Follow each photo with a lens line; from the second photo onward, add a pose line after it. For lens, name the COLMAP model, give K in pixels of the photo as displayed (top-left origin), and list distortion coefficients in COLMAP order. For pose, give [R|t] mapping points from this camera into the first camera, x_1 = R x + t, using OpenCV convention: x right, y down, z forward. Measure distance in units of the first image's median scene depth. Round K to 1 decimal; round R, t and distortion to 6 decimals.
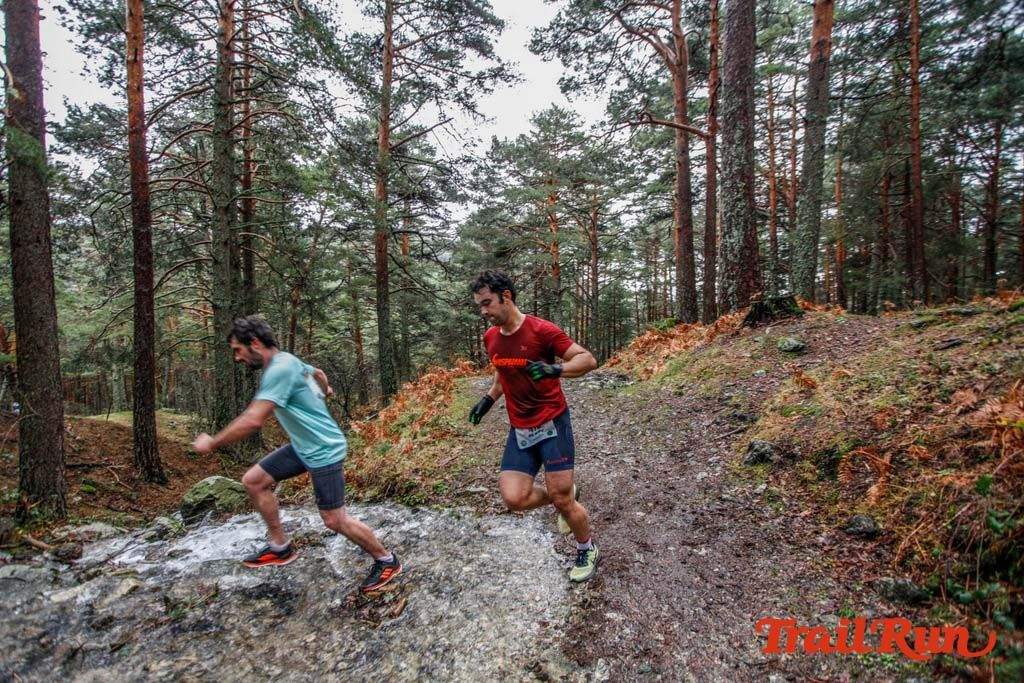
lens RADIAL K [[494.4, 0, 499.0], [0, 494.4, 345.6], [0, 0, 1]] dist [-0.062192, 0.025574]
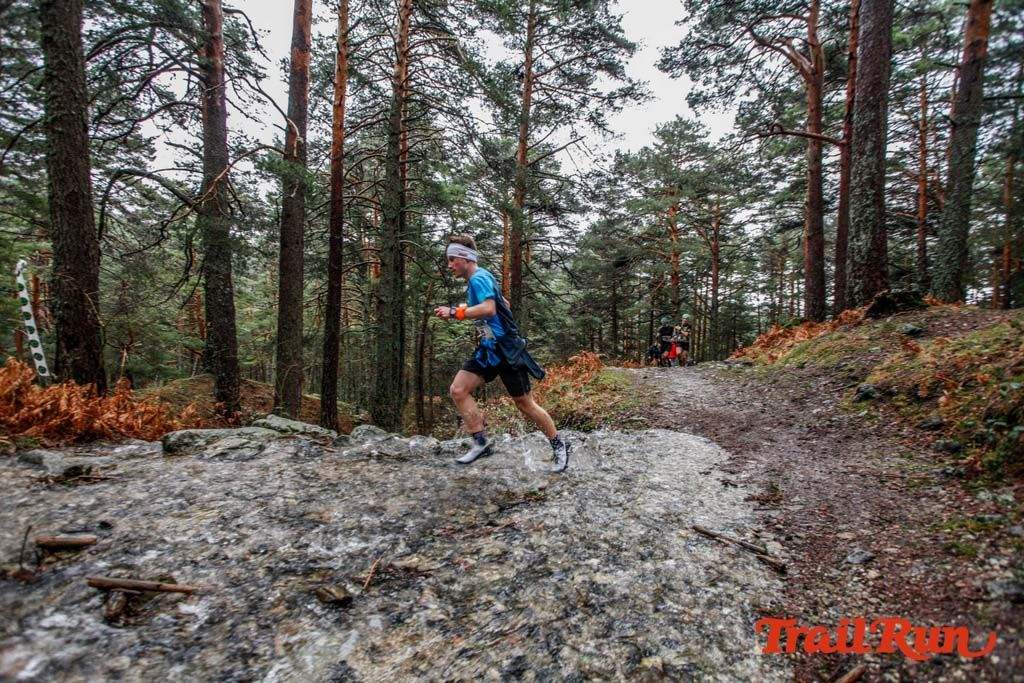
lens RADIAL K [[495.4, 0, 499.1], [0, 495.4, 349.3], [0, 0, 1]] dist [-0.064318, 0.028008]
pose [[0.976450, 0.039026, -0.212187, -0.027980], [-0.042674, 0.999009, -0.012635, 0.026678], [0.211483, 0.021392, 0.977147, -0.084765]]
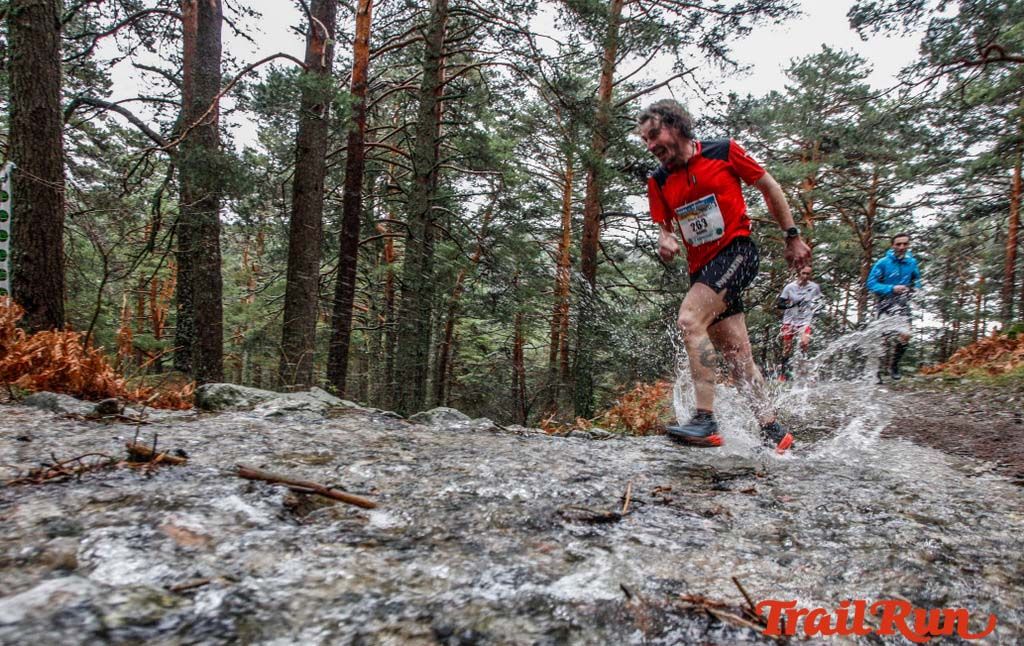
lens RADIAL K [[679.7, 0, 469.7], [0, 679.7, 394.5], [0, 0, 1]] dist [-0.073997, 0.039146]
pose [[0.948571, 0.094432, -0.302152, -0.060375], [-0.093349, 0.995470, 0.018059, 0.053435], [0.302488, 0.011075, 0.953089, -0.087916]]
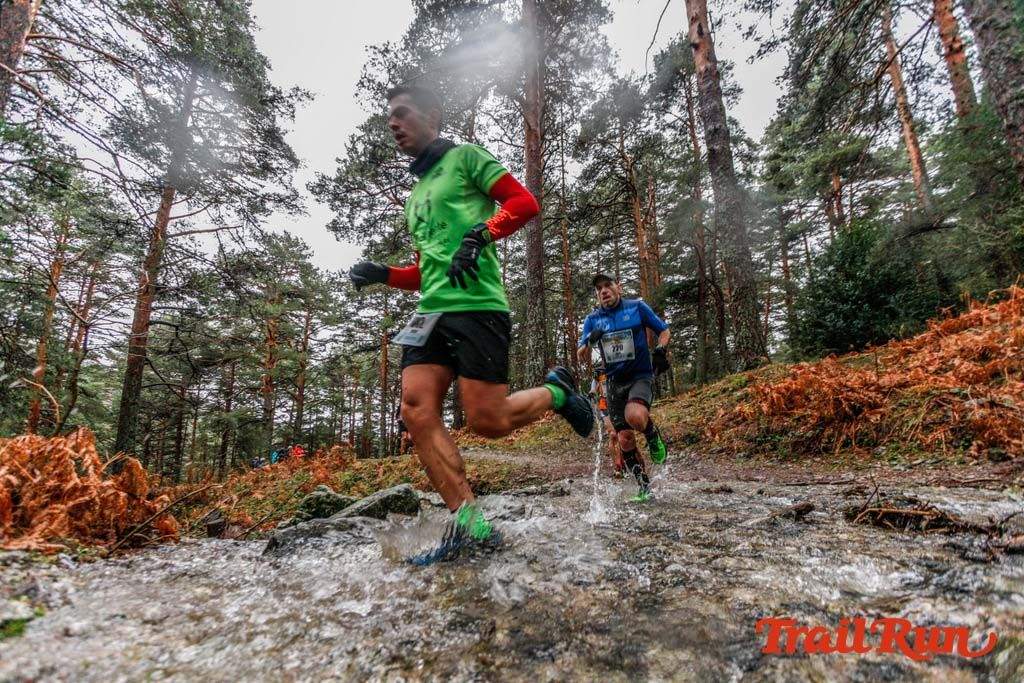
lens RADIAL K [[493.3, 0, 496.9], [0, 493.3, 345.6], [0, 0, 1]] dist [-0.040831, 0.027609]
pose [[0.768369, 0.144387, 0.623508, -0.252344], [0.030248, 0.964938, -0.260728, 0.058605], [-0.639292, 0.219195, 0.737061, -0.051213]]
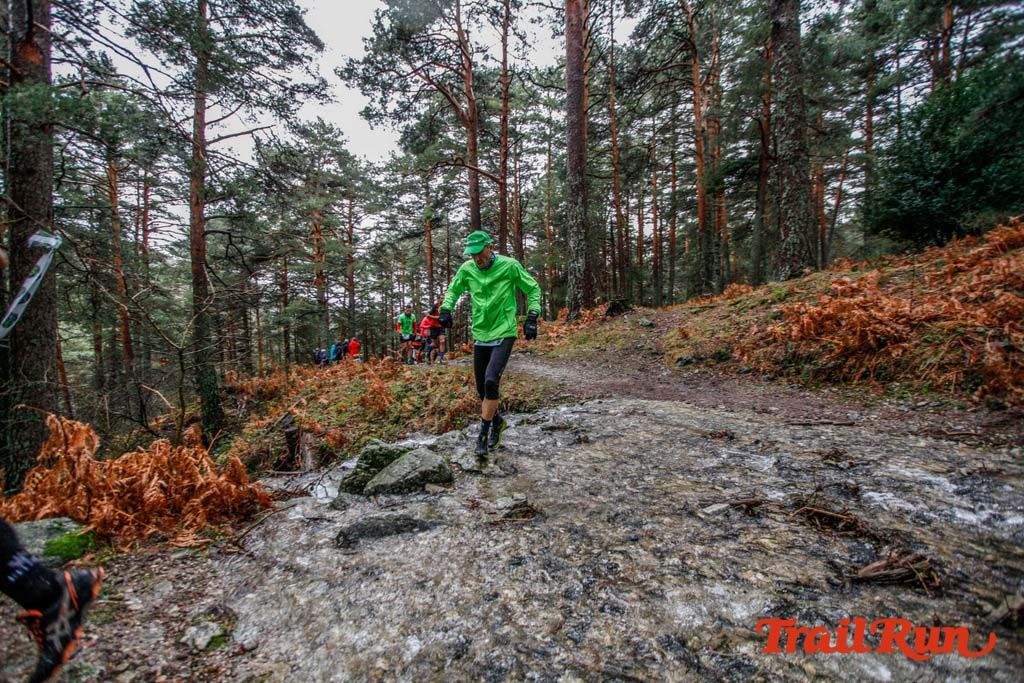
lens RADIAL K [[502.1, 0, 496.7], [0, 502.1, 344.7], [0, 0, 1]] dist [-0.060386, 0.027650]
pose [[0.828542, -0.023778, 0.559422, -0.259967], [0.041062, 0.998988, -0.018353, 0.025387], [-0.558419, 0.038177, 0.828680, -0.079977]]
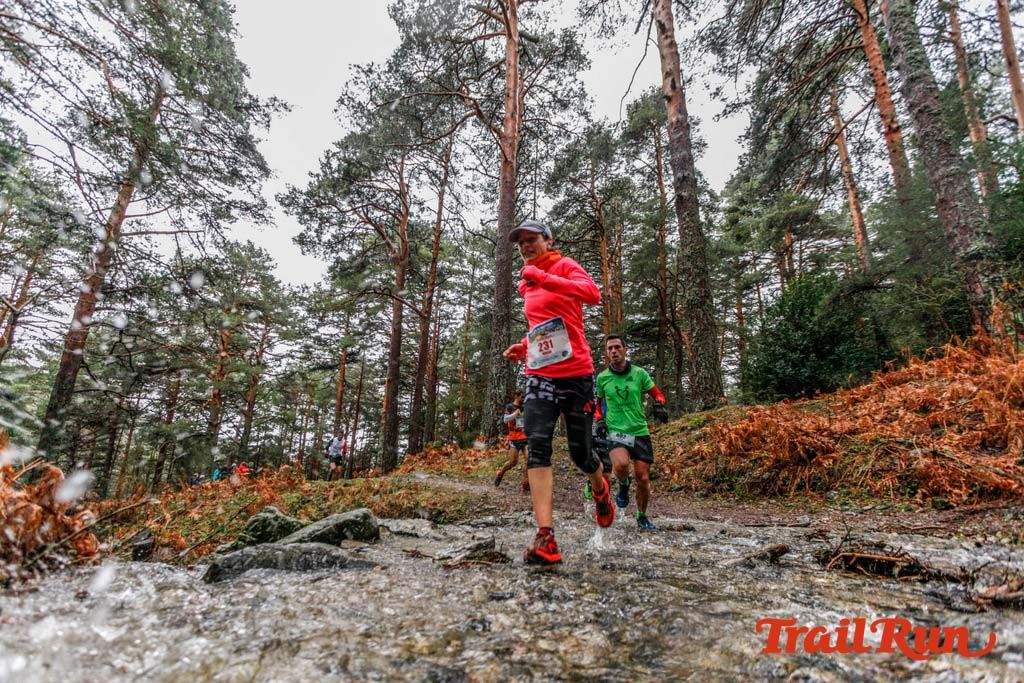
lens RADIAL K [[493.3, 0, 496.9], [0, 493.3, 345.6], [0, 0, 1]] dist [-0.040831, 0.027609]
pose [[0.704830, 0.229019, 0.671390, -0.251838], [-0.008968, 0.949253, -0.314386, 0.058892], [-0.709319, 0.215568, 0.671116, -0.044745]]
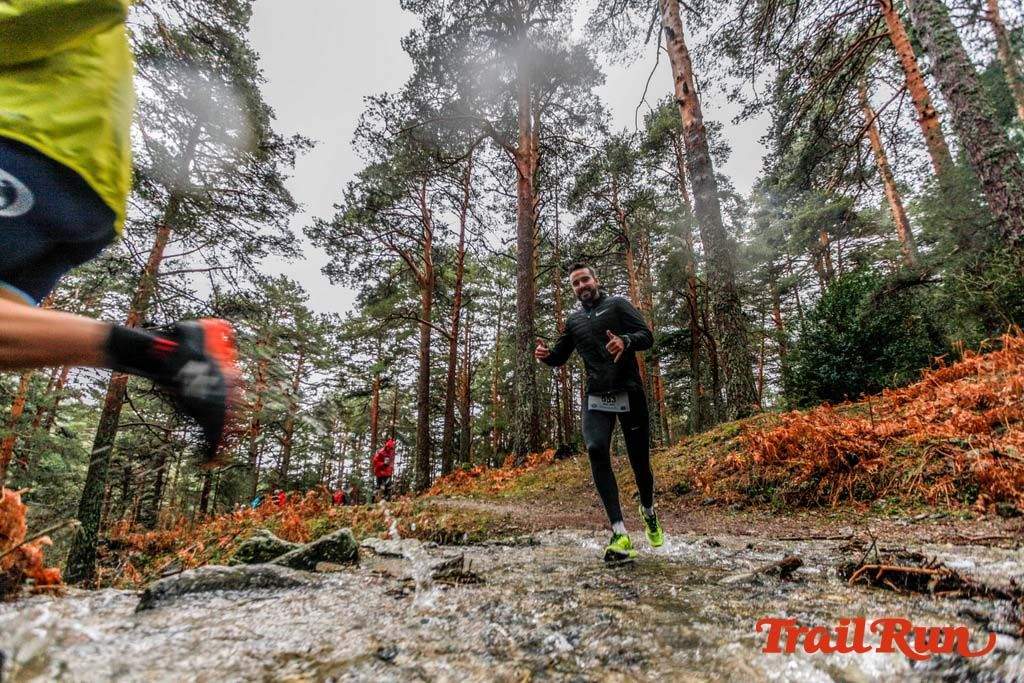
lens RADIAL K [[493.3, 0, 496.9], [0, 493.3, 345.6], [0, 0, 1]] dist [-0.040831, 0.027609]
pose [[0.760459, 0.219949, 0.611003, -0.236155], [0.014310, 0.934989, -0.354389, 0.060485], [-0.649228, 0.278241, 0.707873, -0.048132]]
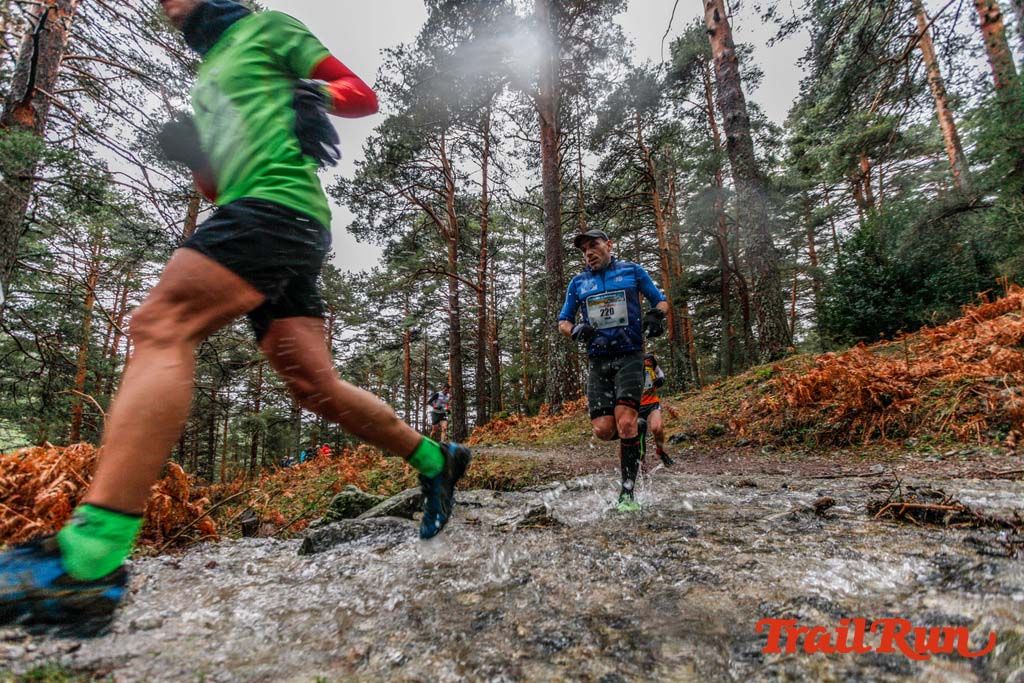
lens RADIAL K [[493.3, 0, 496.9], [0, 493.3, 345.6], [0, 0, 1]] dist [-0.040831, 0.027609]
pose [[0.798214, 0.118921, 0.590519, -0.253997], [0.043451, 0.966399, -0.253349, 0.057678], [-0.600805, 0.227885, 0.766225, -0.054405]]
